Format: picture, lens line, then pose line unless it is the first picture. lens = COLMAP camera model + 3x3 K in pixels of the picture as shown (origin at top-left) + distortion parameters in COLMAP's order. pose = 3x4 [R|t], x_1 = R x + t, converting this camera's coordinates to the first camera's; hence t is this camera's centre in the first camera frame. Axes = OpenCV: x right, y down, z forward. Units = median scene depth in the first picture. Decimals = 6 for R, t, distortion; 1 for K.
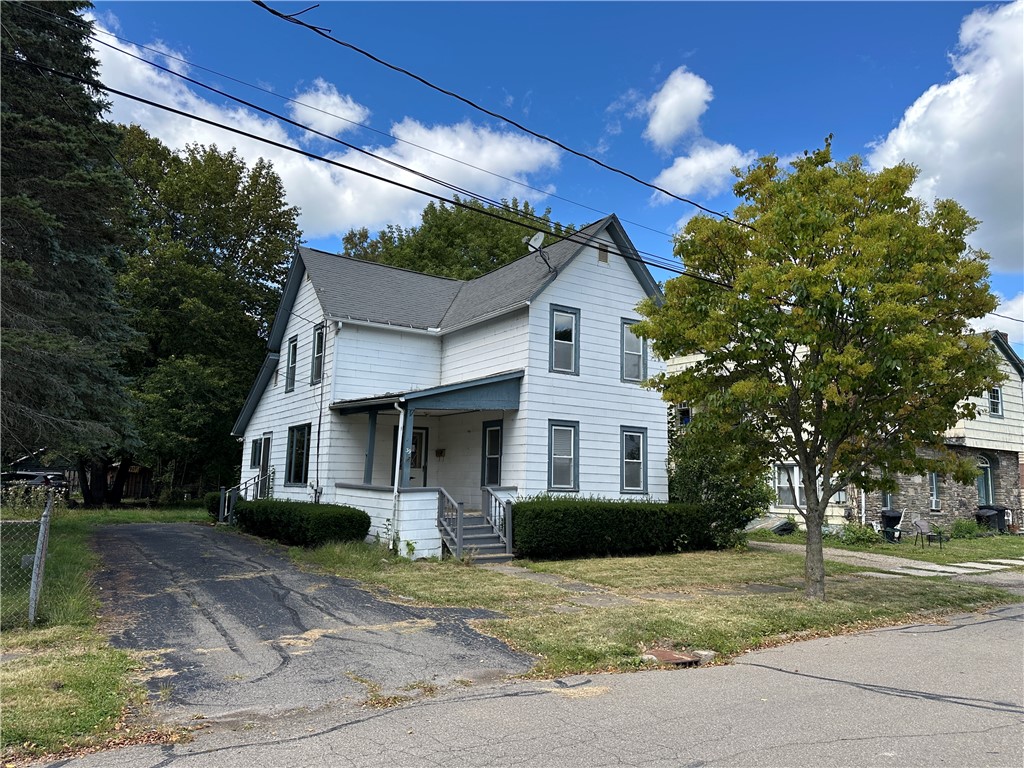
lens RADIAL K [[703.1, 0, 512.0], [0, 703.1, 384.9], [0, 0, 1]] dist [-0.007469, -0.004613]
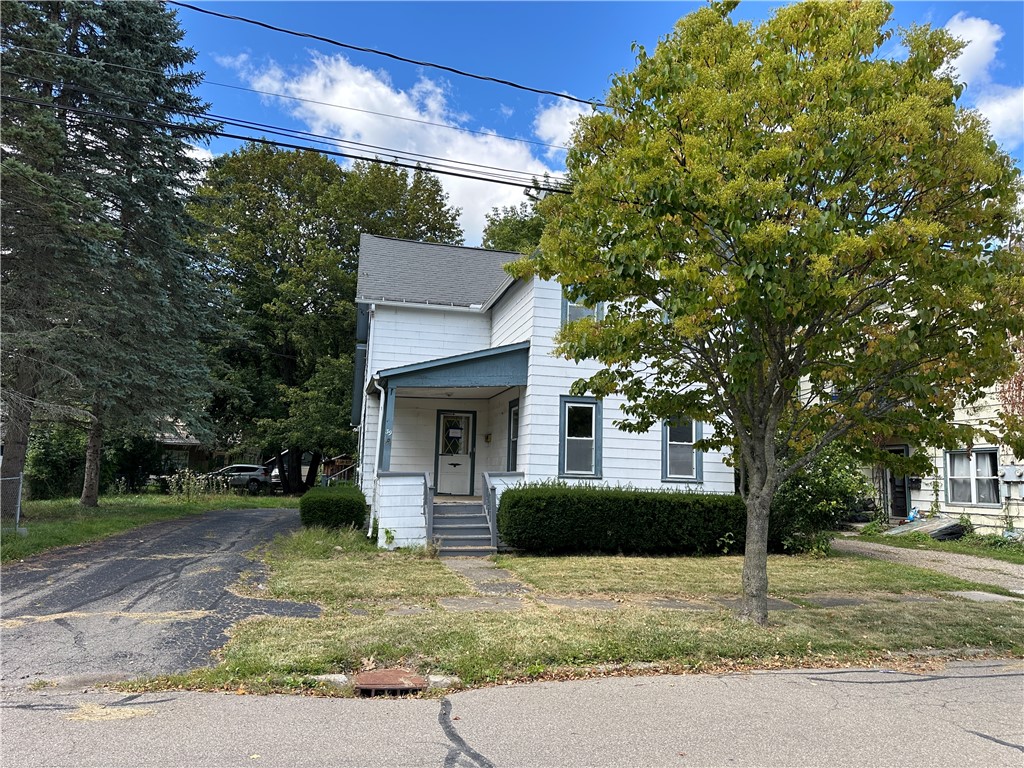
lens RADIAL K [[703.1, 0, 512.0], [0, 703.1, 384.9], [0, 0, 1]] dist [-0.007469, -0.004613]
pose [[0.942684, -0.037138, -0.331613, 0.284882], [0.038740, 0.999248, -0.001780, 0.035099], [0.331430, -0.011169, 0.943414, 0.157842]]
